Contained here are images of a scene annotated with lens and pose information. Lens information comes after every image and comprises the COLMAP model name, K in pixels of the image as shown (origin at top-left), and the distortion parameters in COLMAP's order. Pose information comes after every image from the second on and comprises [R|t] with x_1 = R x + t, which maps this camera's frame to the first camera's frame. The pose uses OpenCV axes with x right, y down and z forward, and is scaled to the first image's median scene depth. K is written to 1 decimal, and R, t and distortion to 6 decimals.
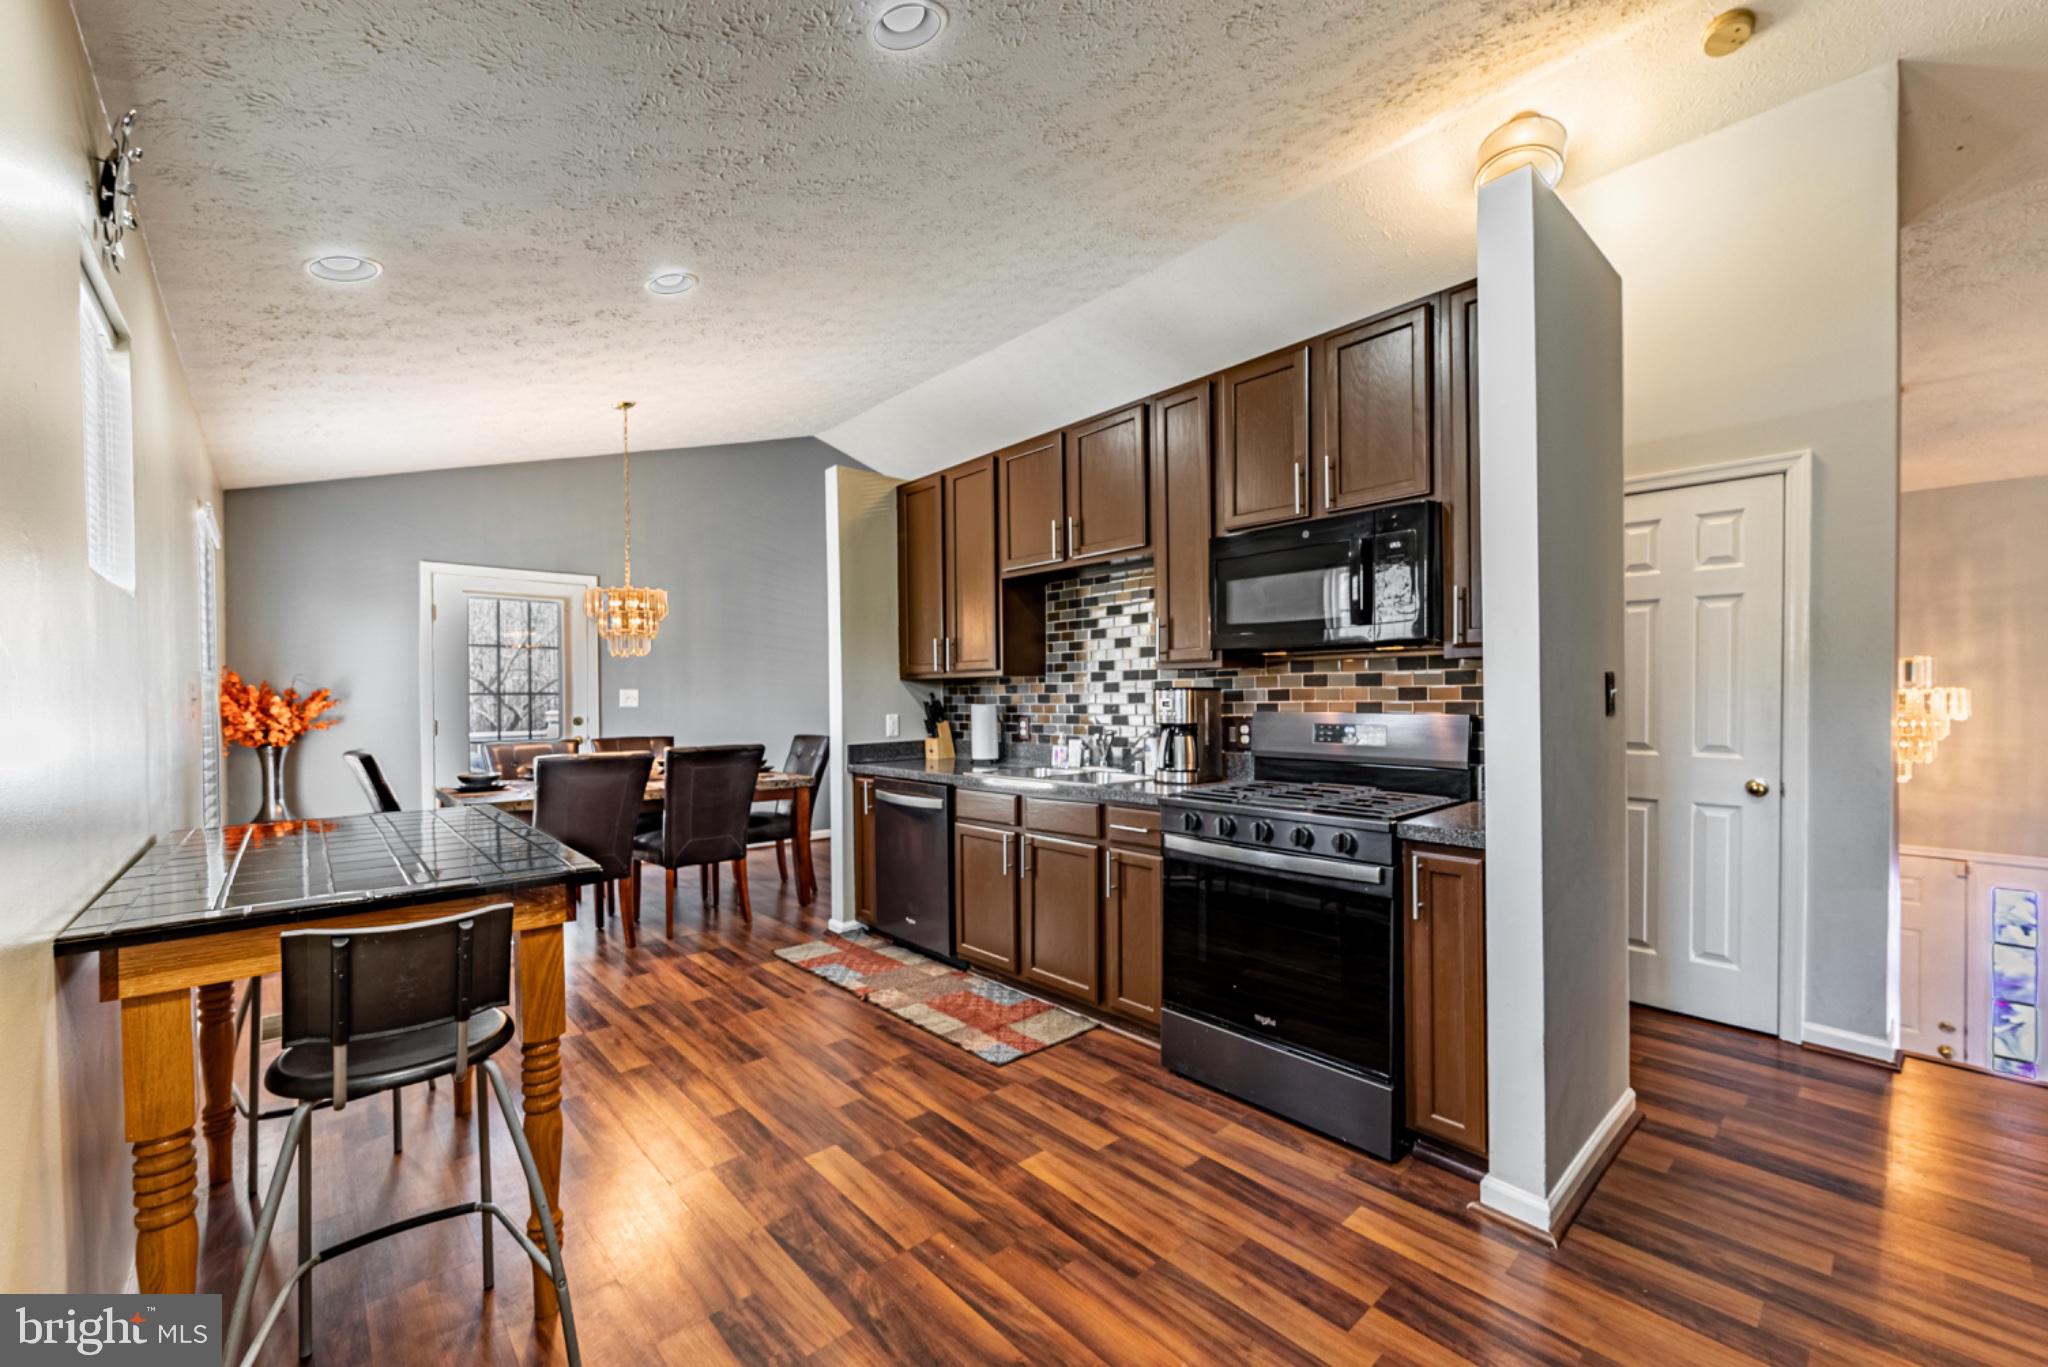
lens RADIAL K [[817.8, 0, 1020.6], [0, 817.8, 700.7], [0, 0, 1]] dist [-0.000189, 0.000051]
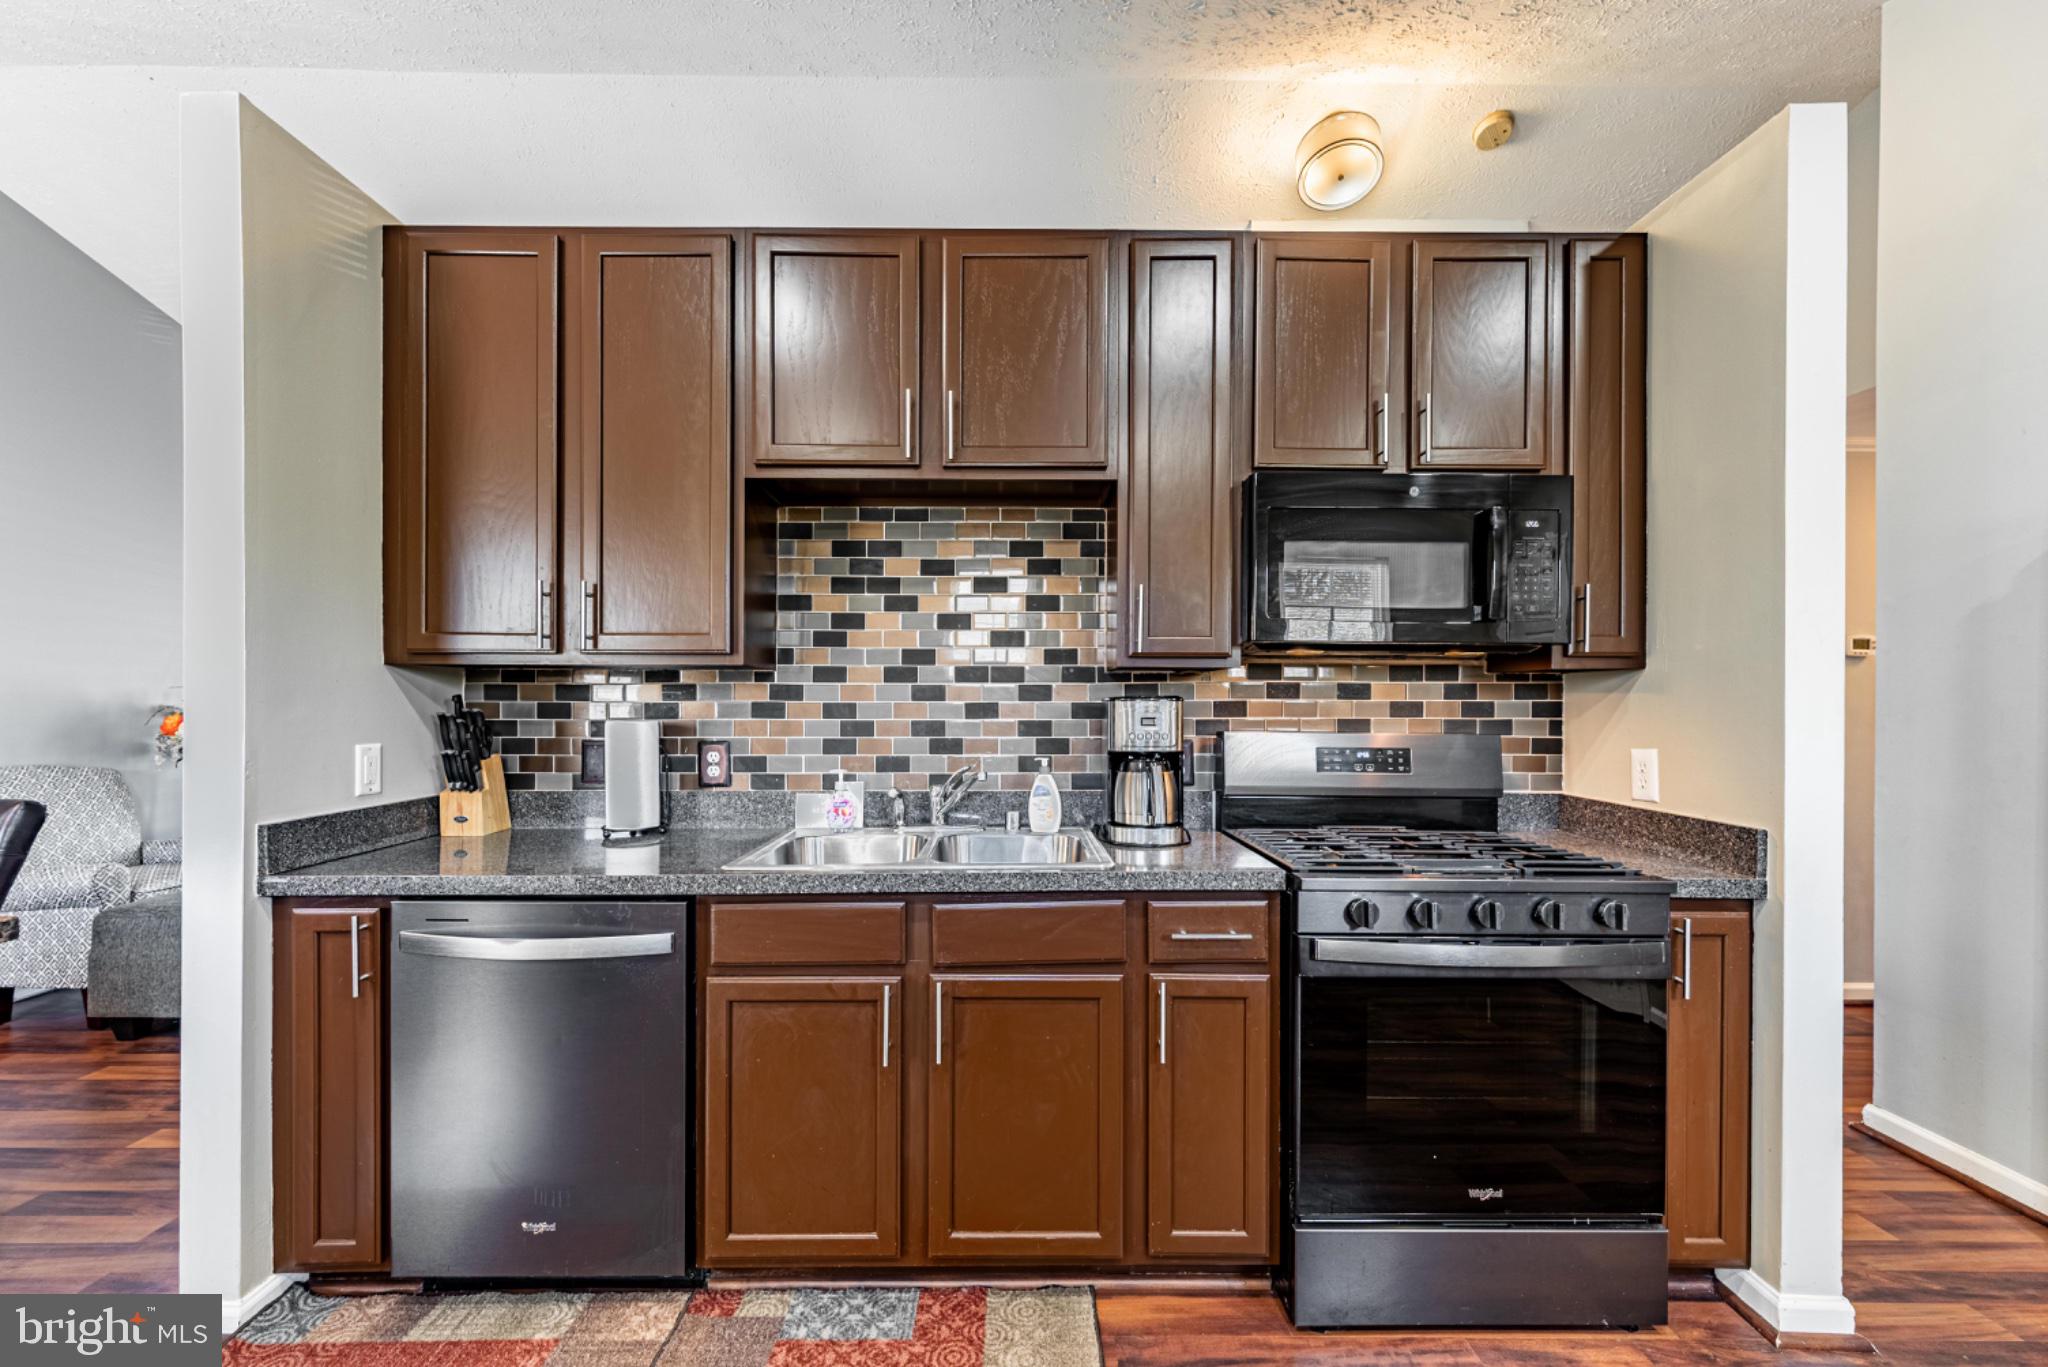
lens RADIAL K [[817.8, 0, 1022.1], [0, 817.8, 699.9], [0, 0, 1]] dist [-0.000189, 0.000051]
pose [[0.663042, 0.014708, 0.748438, -0.307724], [-0.005774, 0.999878, -0.014534, -0.002573], [-0.748560, 0.005316, 0.663046, 0.554409]]
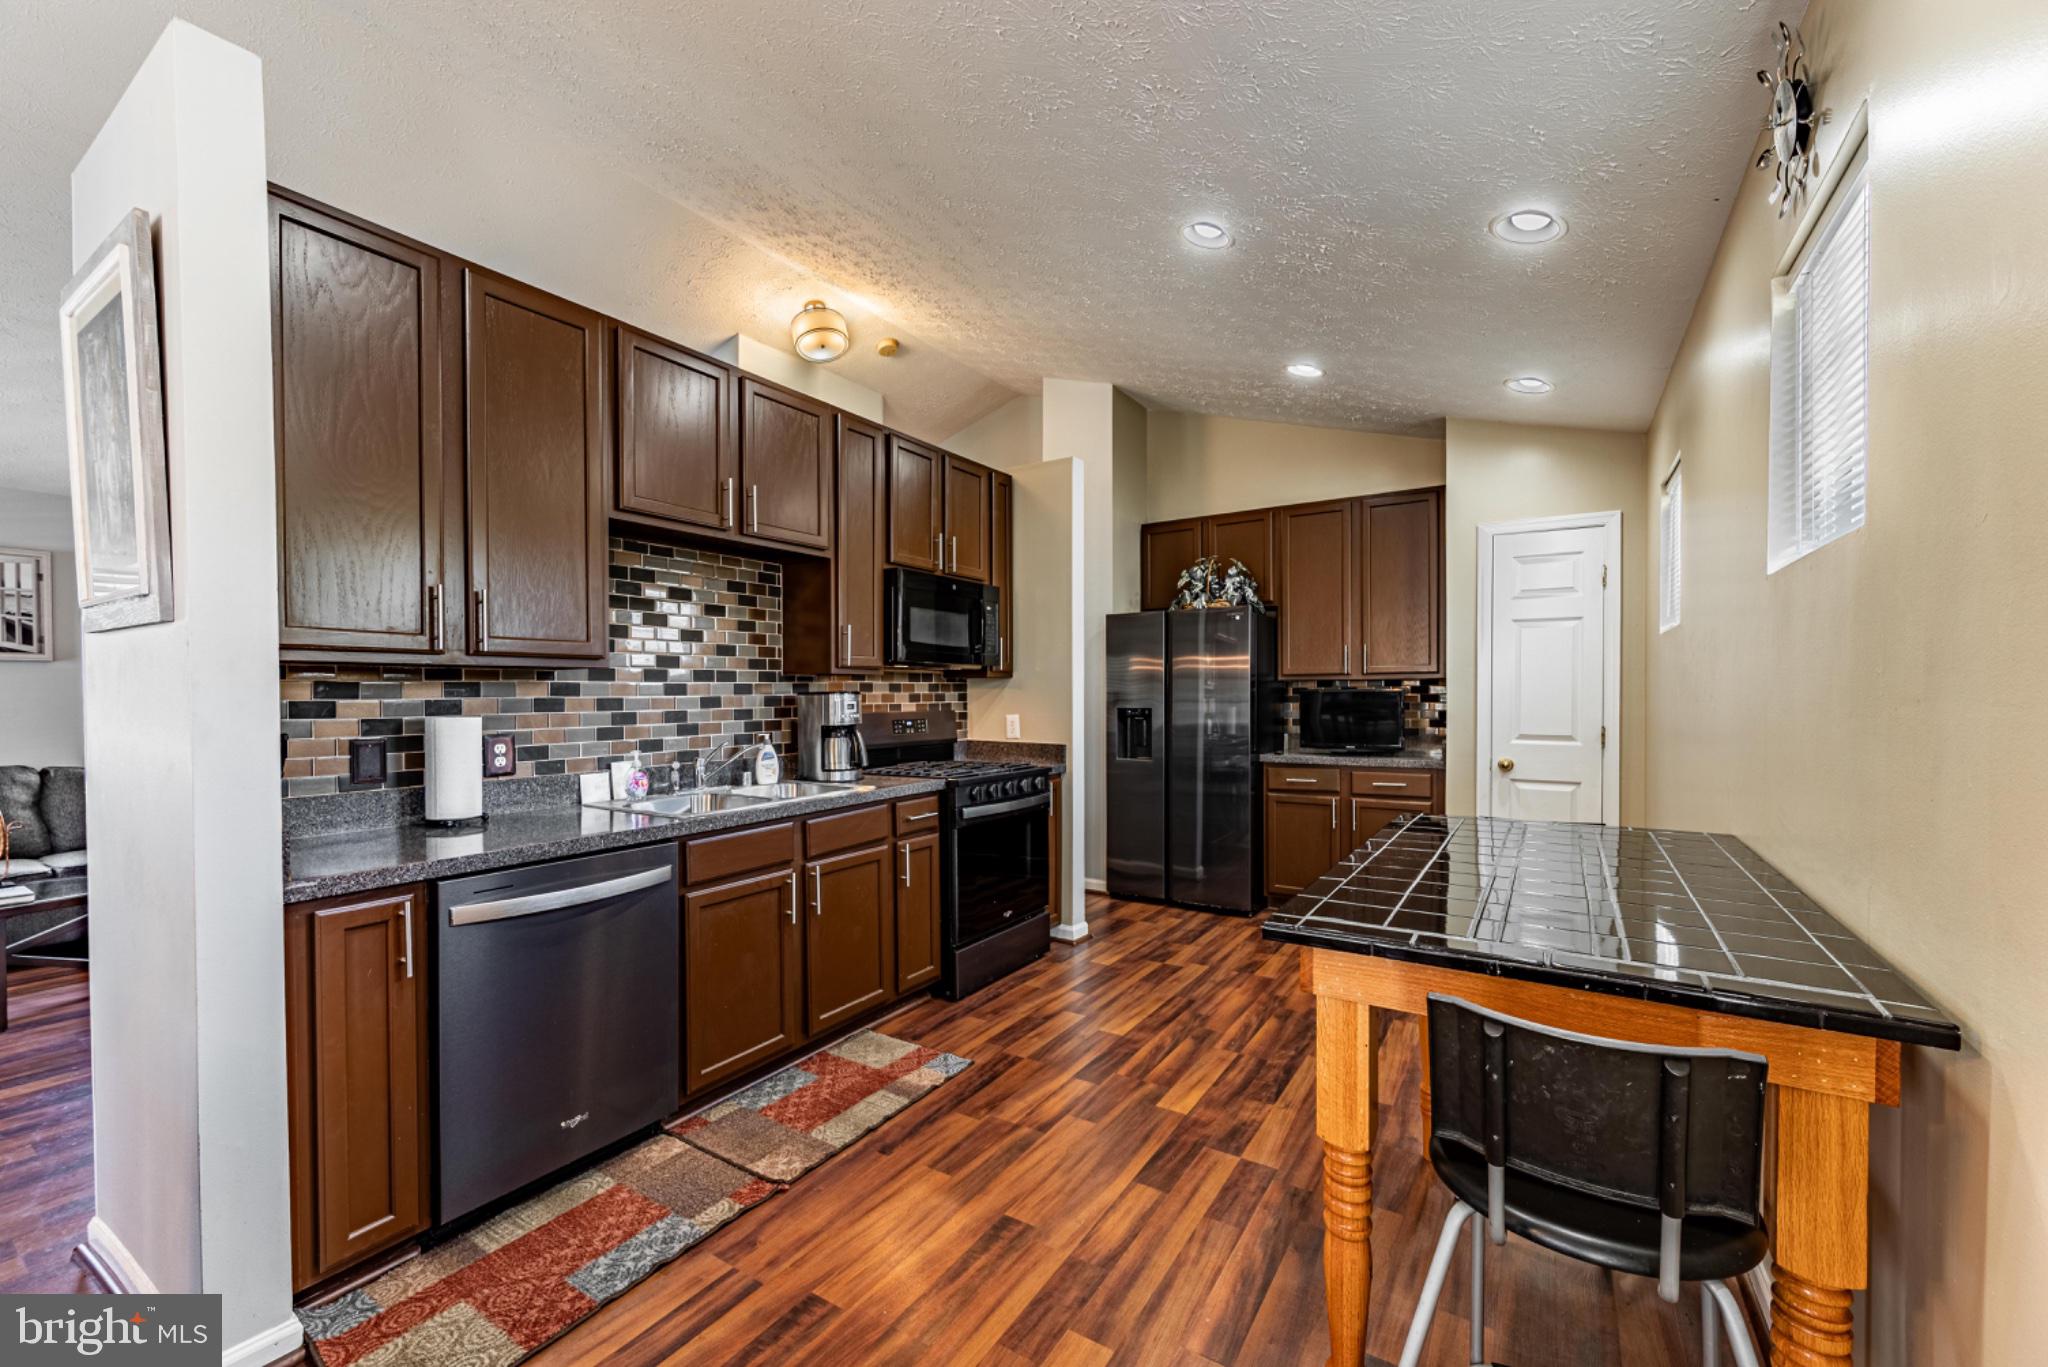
lens RADIAL K [[817.8, 0, 1024.0], [0, 817.8, 701.0], [0, 0, 1]] dist [-0.000189, 0.000051]
pose [[-0.265605, 0.003386, 0.964076, -0.768789], [0.014820, 0.999890, 0.000571, -0.000382], [-0.963968, 0.014439, -0.265626, 0.904445]]
